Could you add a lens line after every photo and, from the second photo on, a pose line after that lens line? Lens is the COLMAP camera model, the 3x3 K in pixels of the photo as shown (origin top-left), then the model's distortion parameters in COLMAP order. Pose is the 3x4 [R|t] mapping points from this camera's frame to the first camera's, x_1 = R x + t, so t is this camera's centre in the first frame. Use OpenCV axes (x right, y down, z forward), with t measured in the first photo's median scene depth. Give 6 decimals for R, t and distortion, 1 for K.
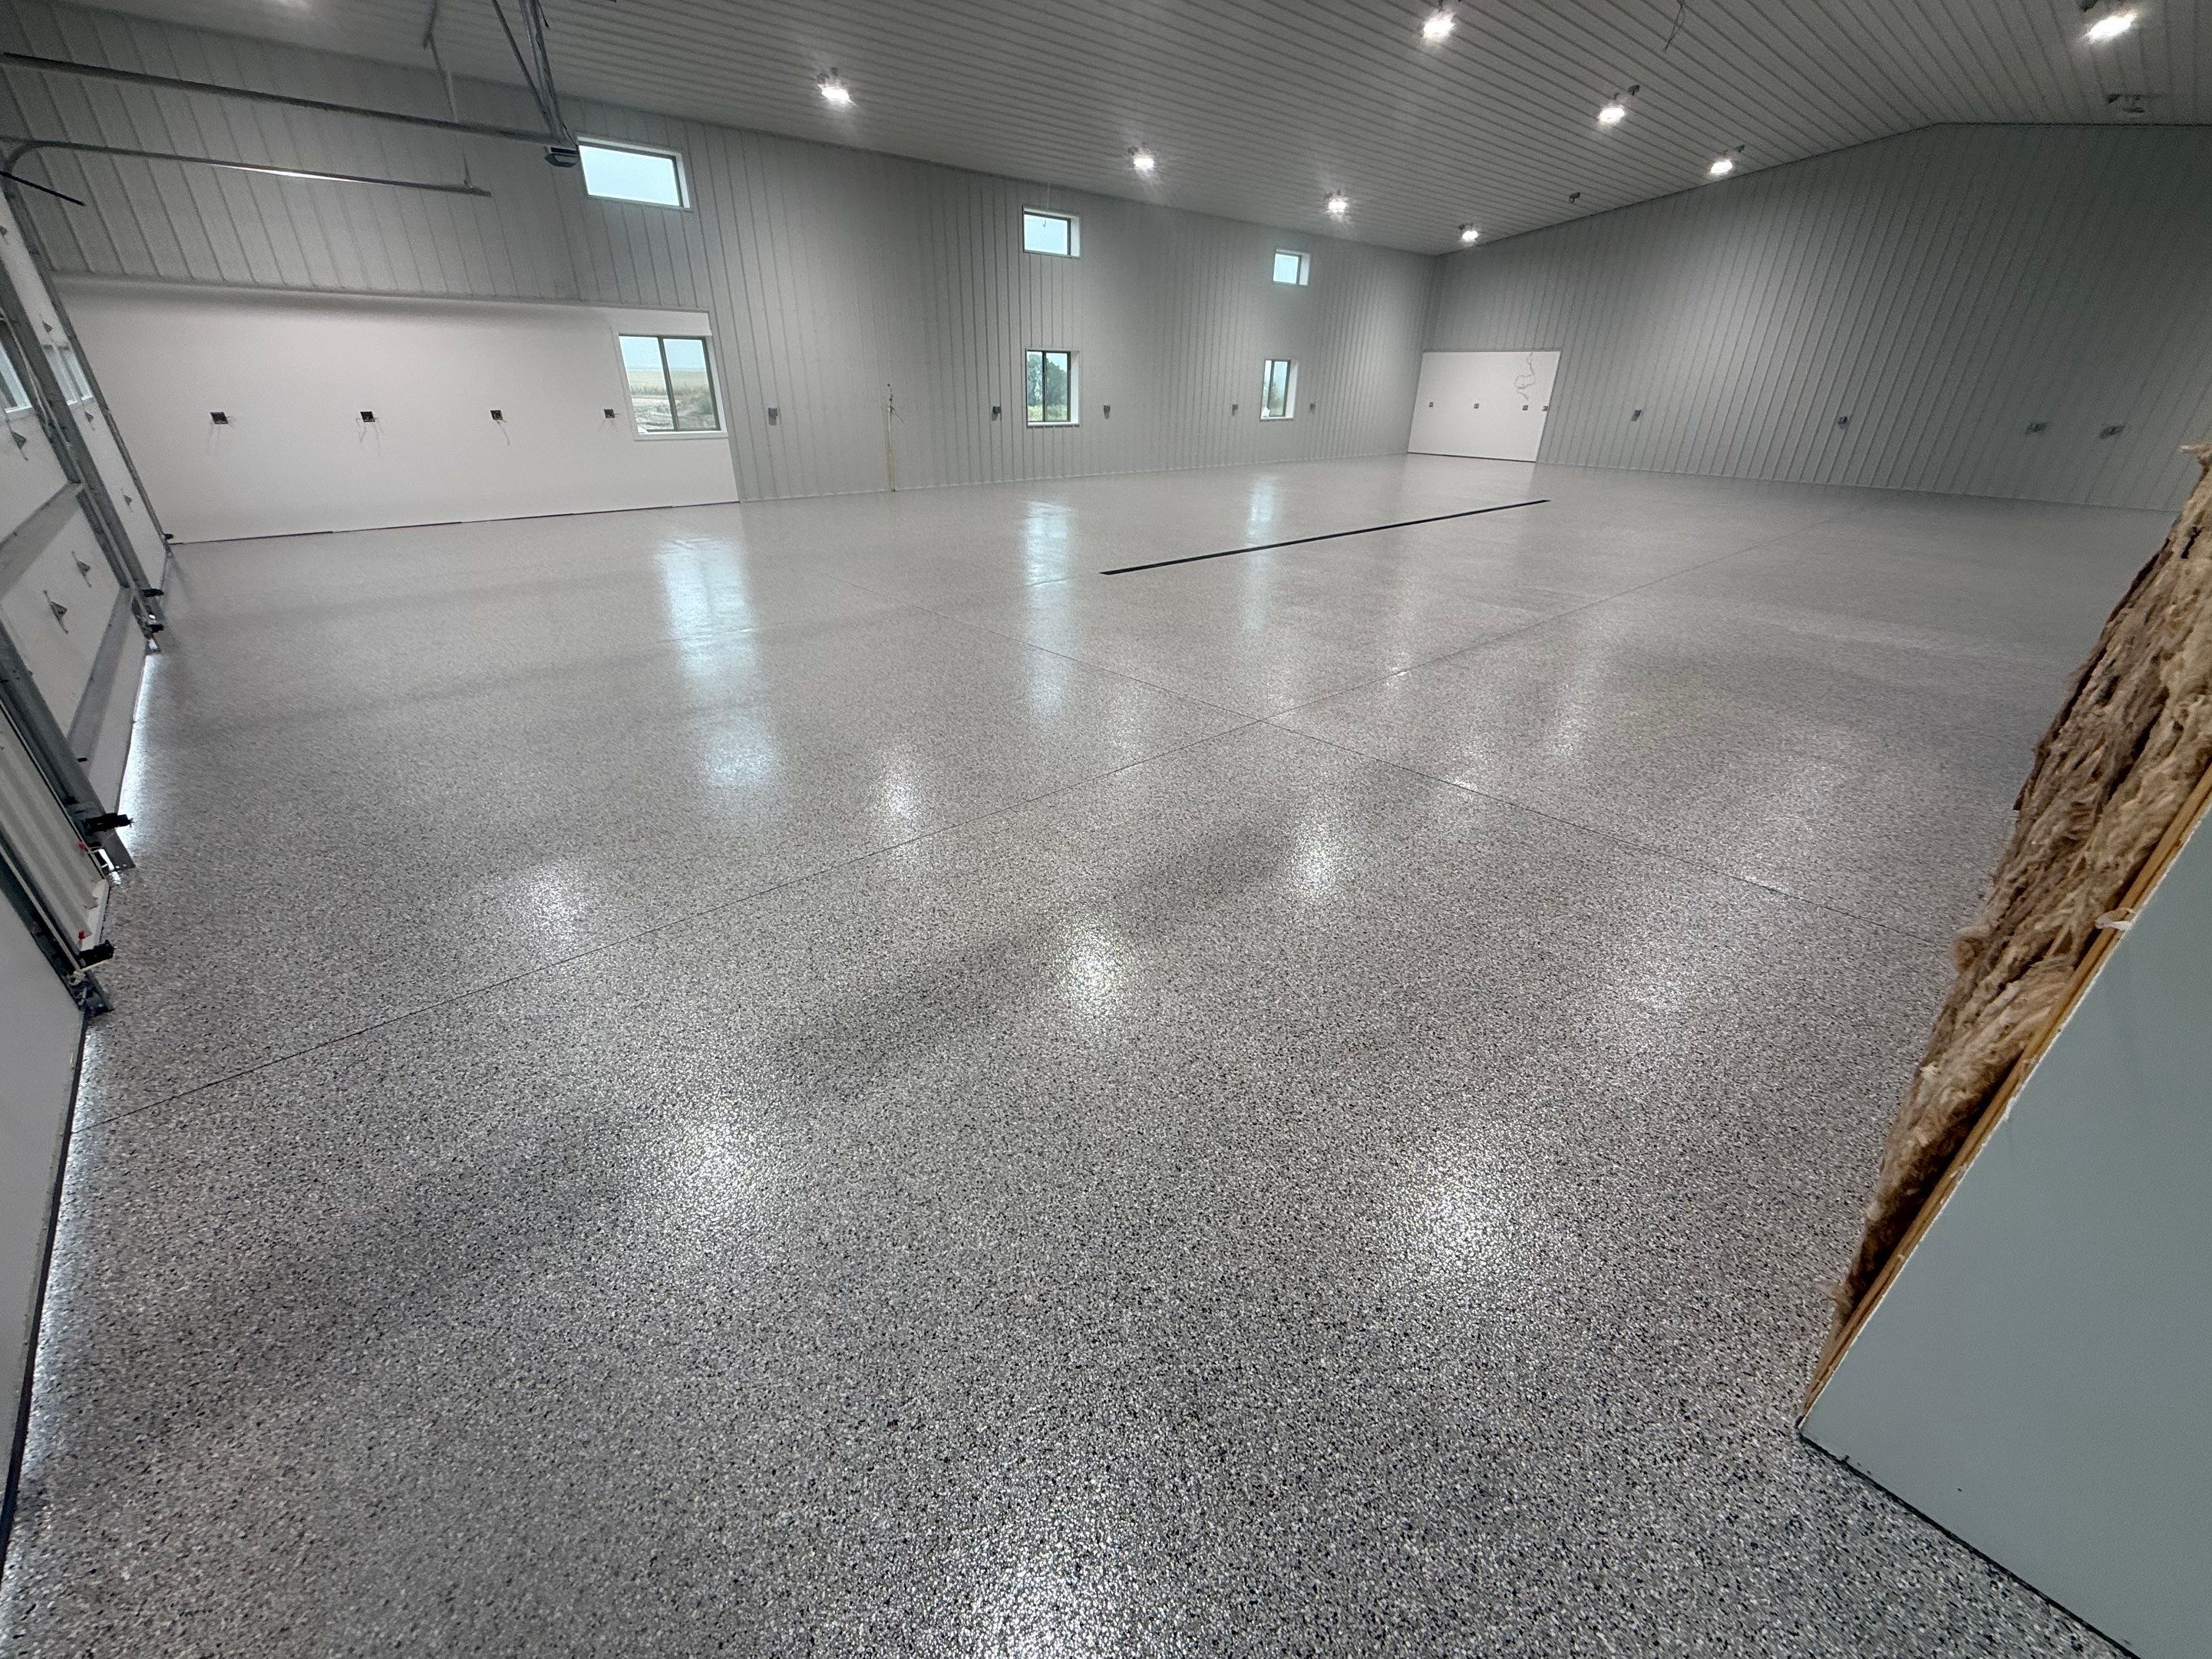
lens RADIAL K [[877.8, 0, 1102.3], [0, 877.8, 827.4], [0, 0, 1]] dist [-0.000454, 0.000104]
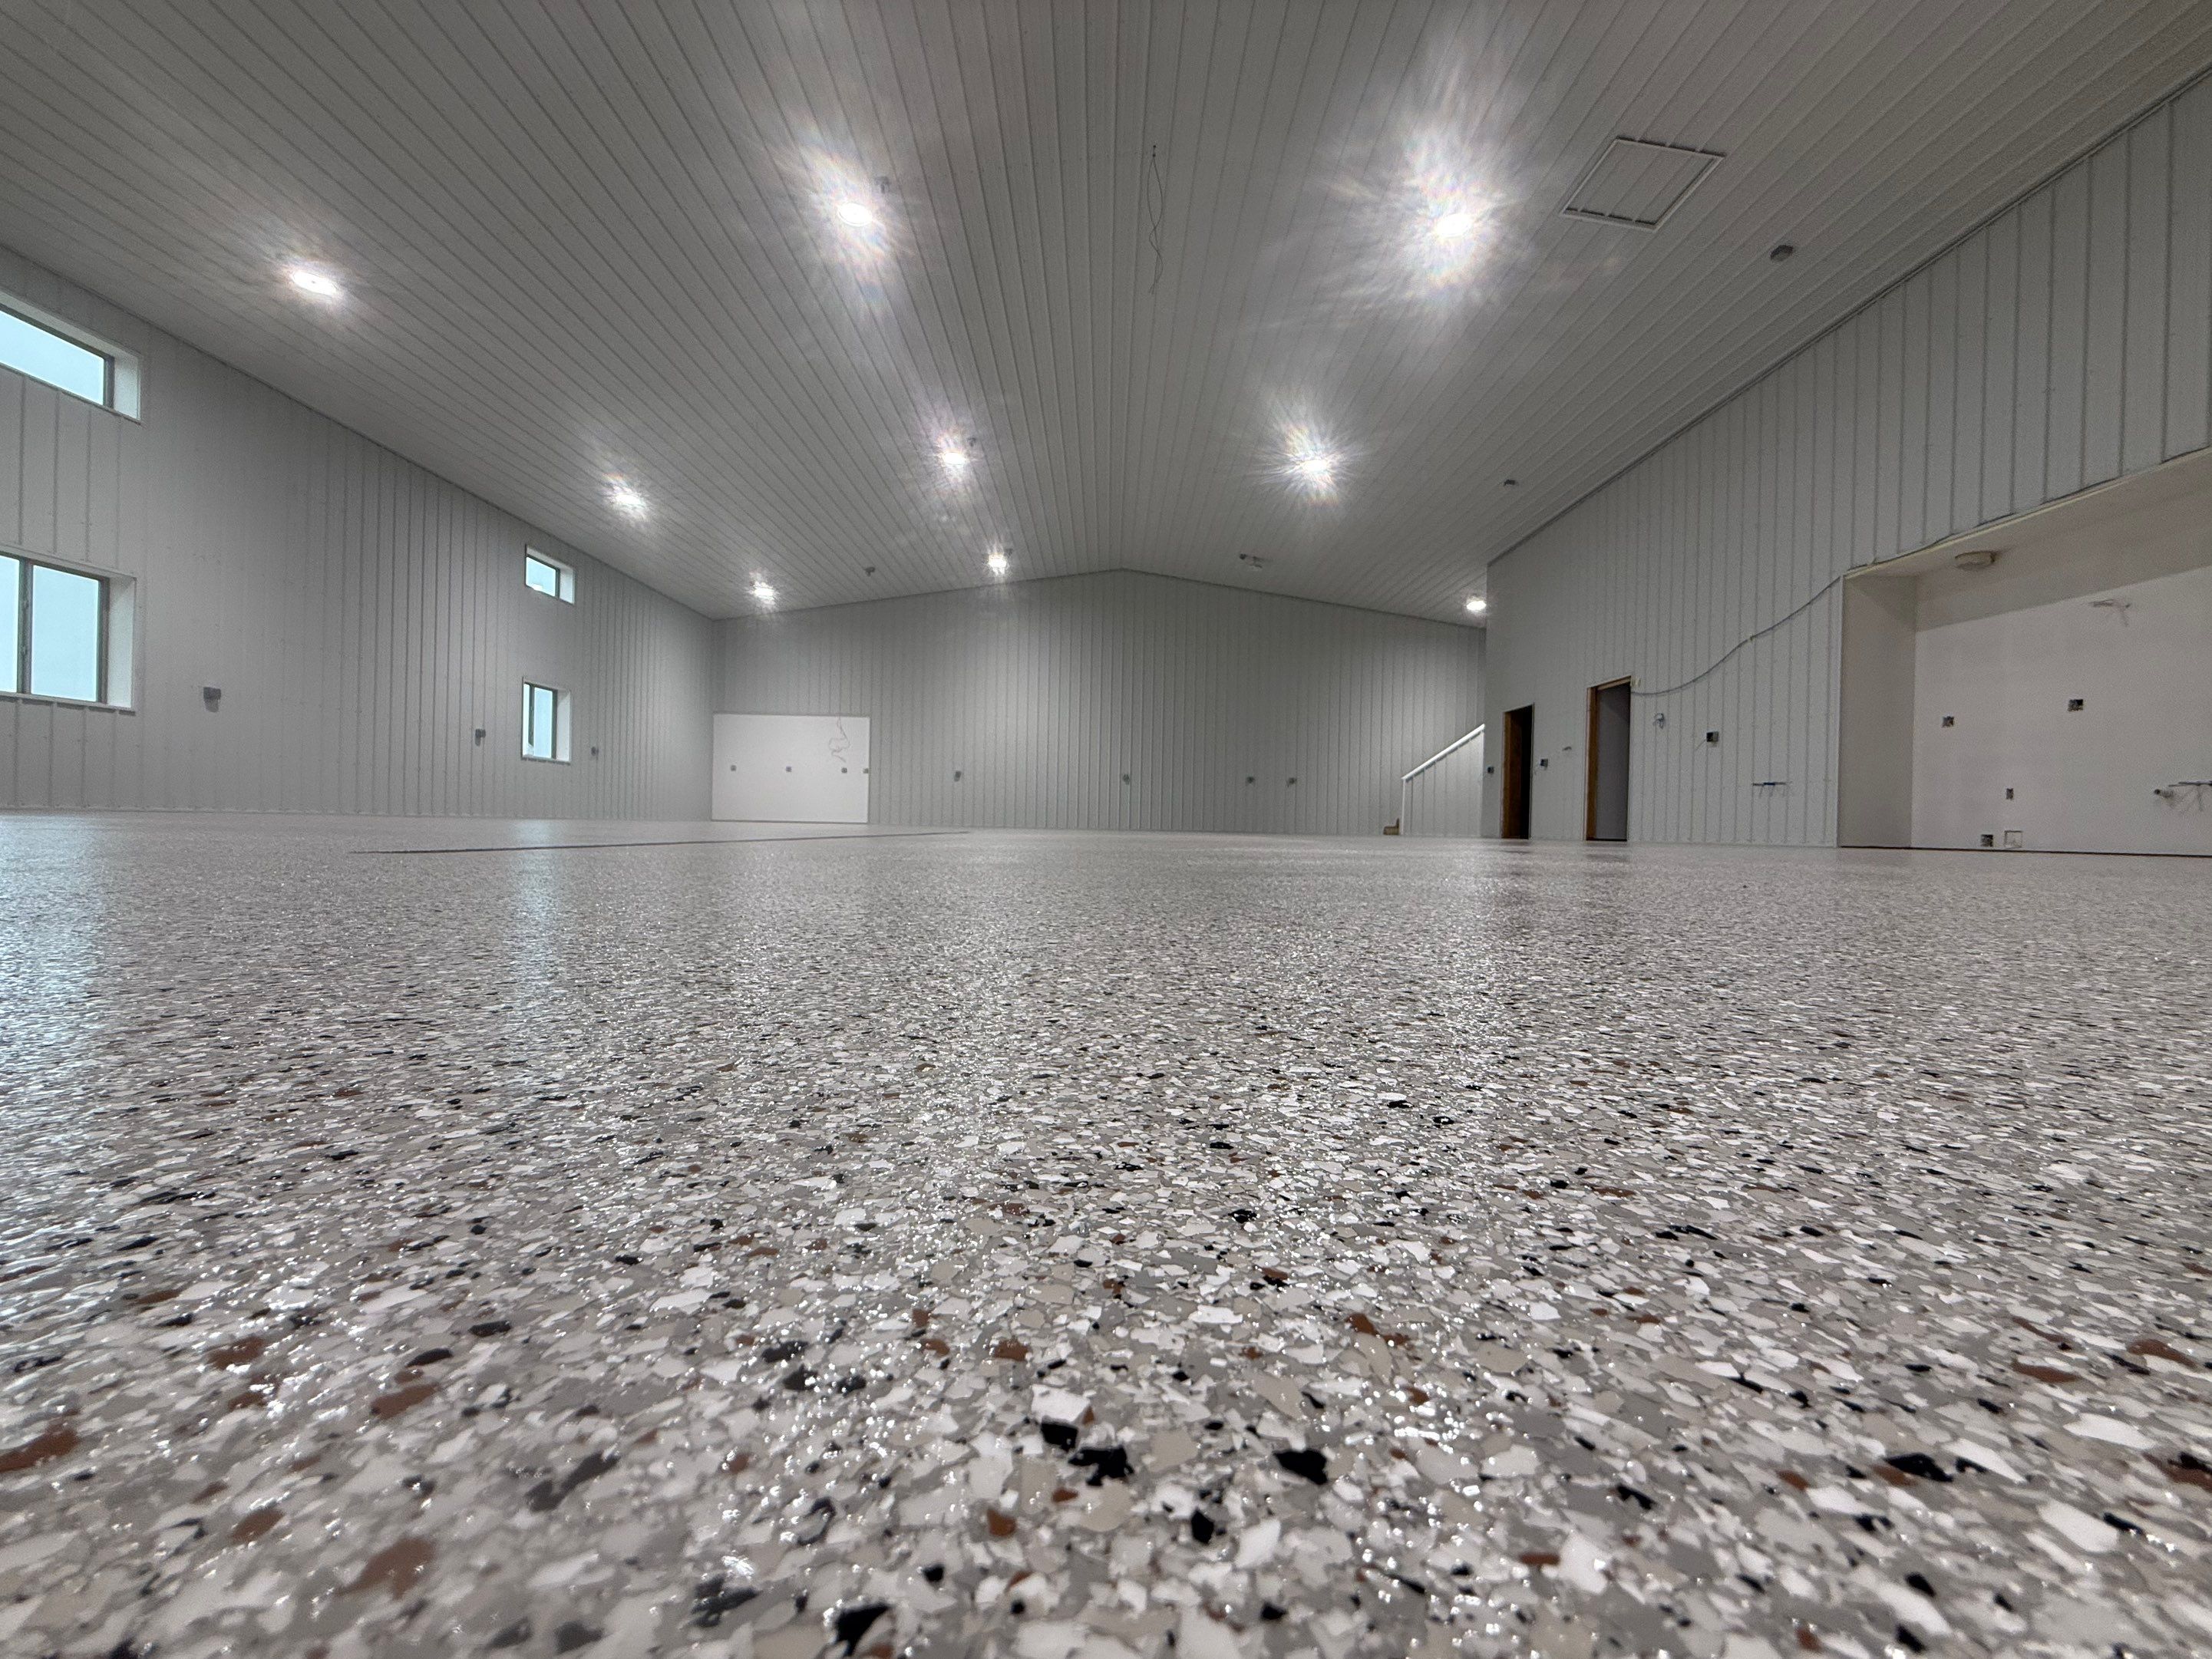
lens RADIAL K [[877.8, 0, 1102.3], [0, 877.8, 827.4], [0, 0, 1]] dist [-0.000454, 0.000104]
pose [[0.673968, -0.001453, 0.738759, -0.030597], [0.327953, 0.896652, -0.297427, -0.104034], [-0.661978, 0.442734, 0.604791, 0.496648]]
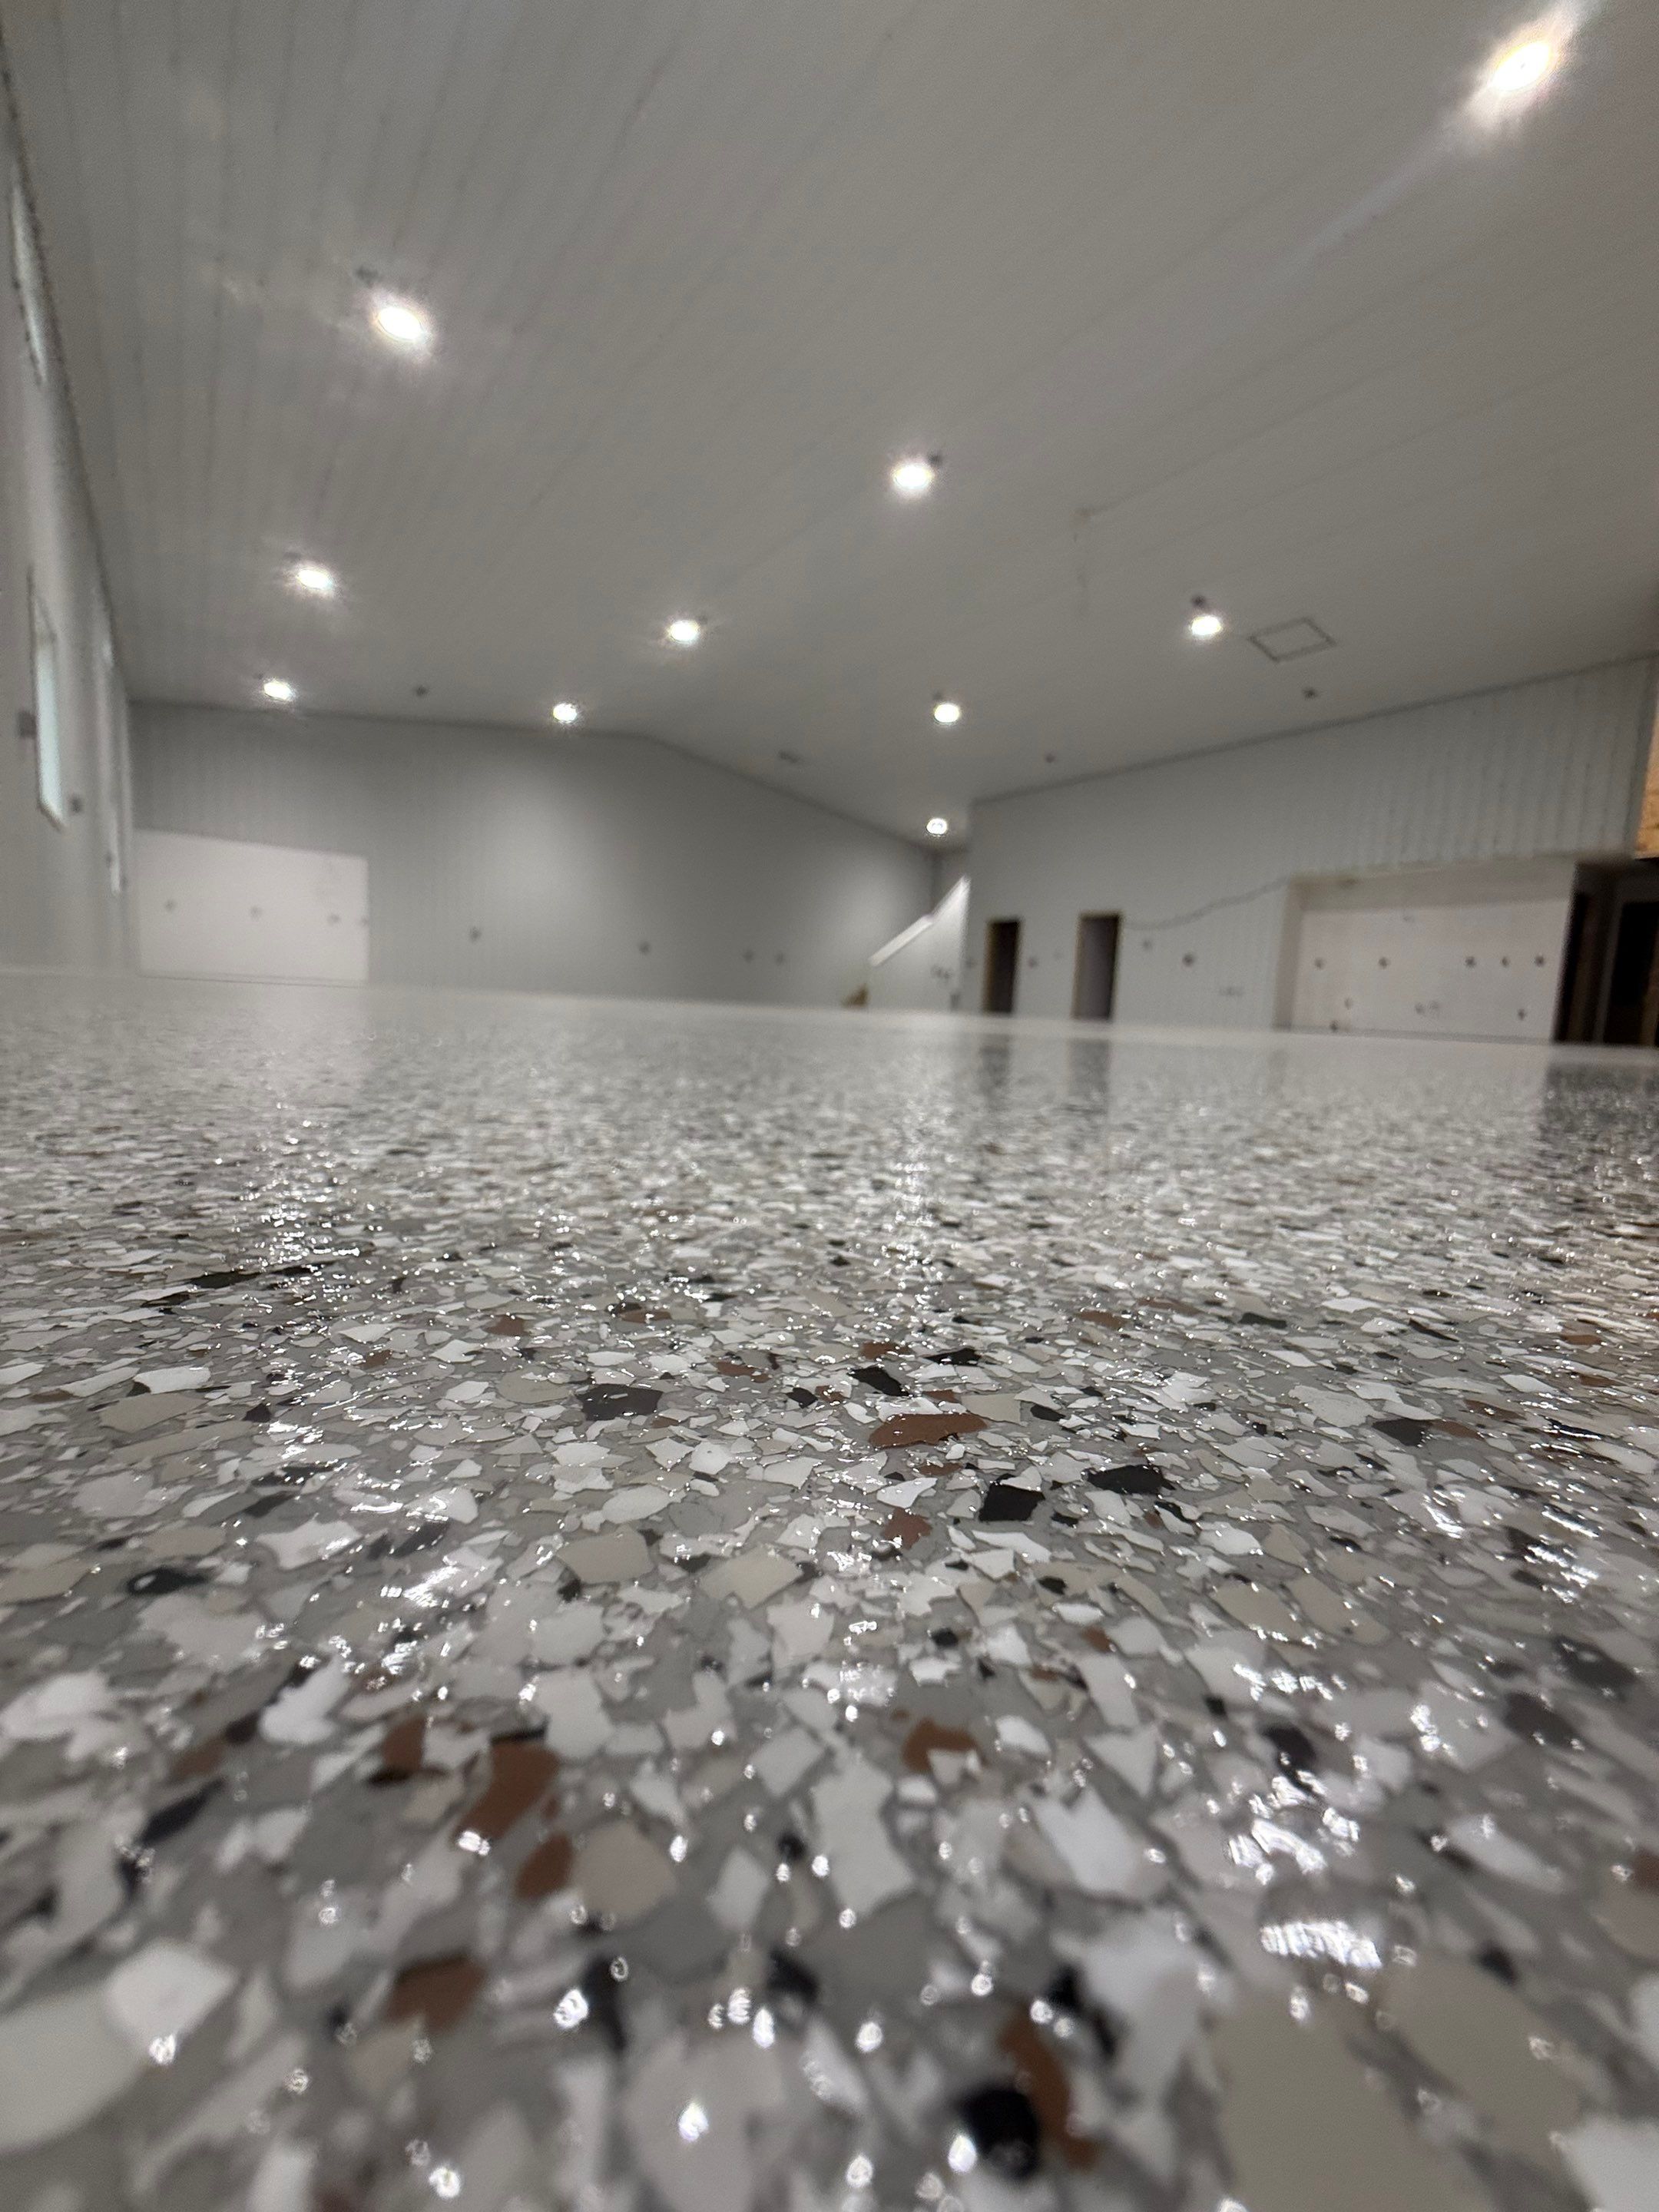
lens RADIAL K [[891.5, 0, 833.2], [0, 891.5, 1105.8], [0, 0, 1]] dist [-0.000067, 0.000309]
pose [[0.111532, -0.119976, 0.986492, -0.467468], [0.411816, 0.909017, 0.063994, -0.335844], [-0.904416, 0.399116, 0.150793, 0.939648]]
